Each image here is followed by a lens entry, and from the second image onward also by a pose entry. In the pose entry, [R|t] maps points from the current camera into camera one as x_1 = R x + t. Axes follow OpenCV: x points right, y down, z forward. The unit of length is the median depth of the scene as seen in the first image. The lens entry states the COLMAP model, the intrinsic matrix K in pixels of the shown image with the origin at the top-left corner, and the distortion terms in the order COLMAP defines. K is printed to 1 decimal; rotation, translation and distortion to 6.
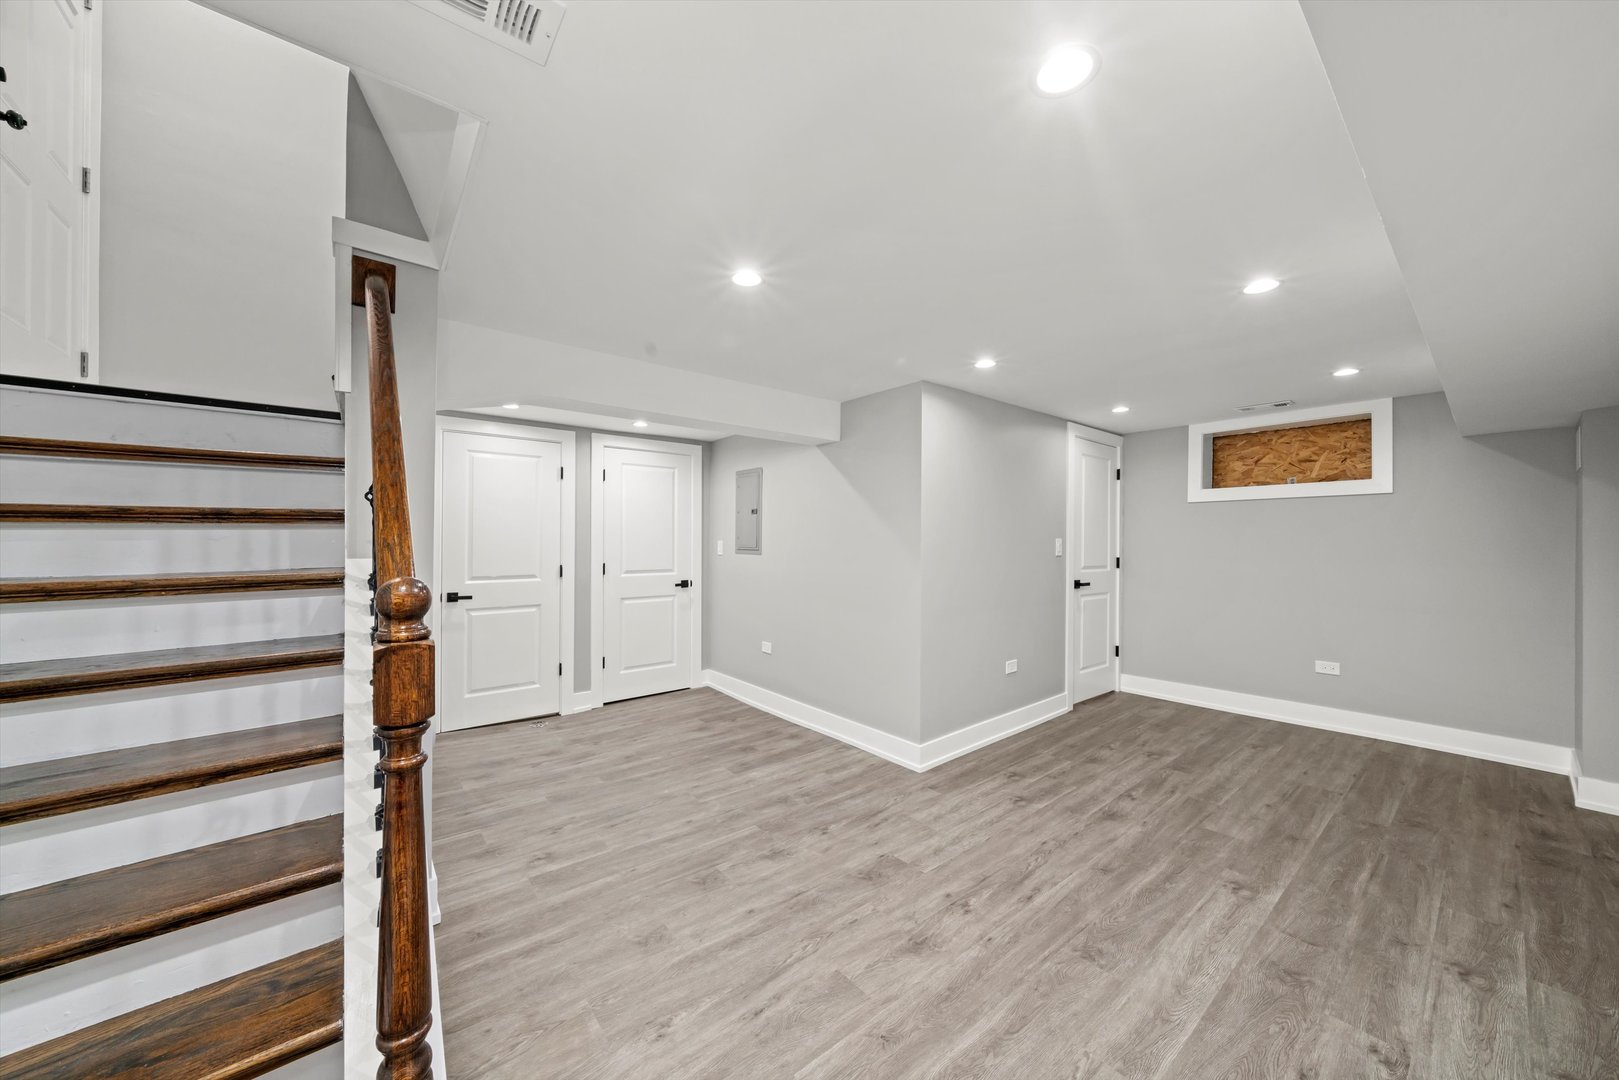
lens RADIAL K [[552.5, 0, 809.6], [0, 552.5, 542.1], [0, 0, 1]] dist [-0.001532, 0.000024]
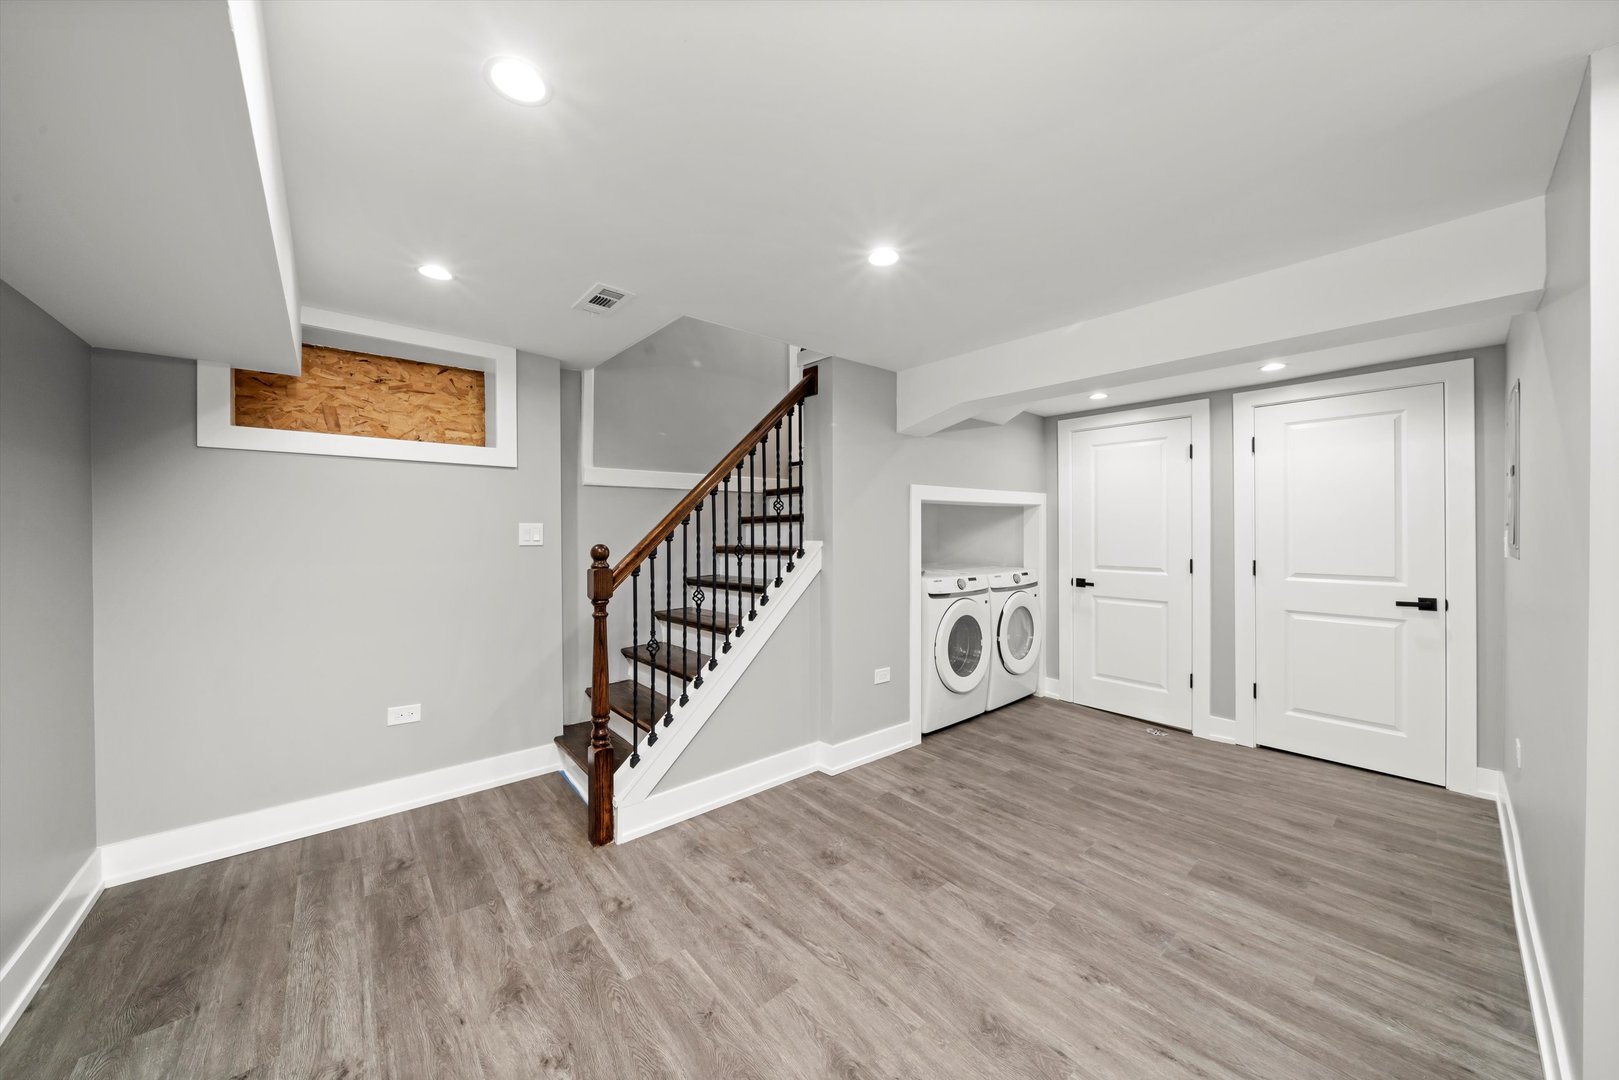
lens RADIAL K [[552.5, 0, 809.2], [0, 552.5, 531.1], [0, 0, 1]] dist [-0.001532, 0.000024]
pose [[0.050424, -0.001665, -0.998726, 0.505089], [-0.003017, 0.999994, -0.001819, 0.001431], [0.998723, 0.003105, 0.050419, 0.488941]]
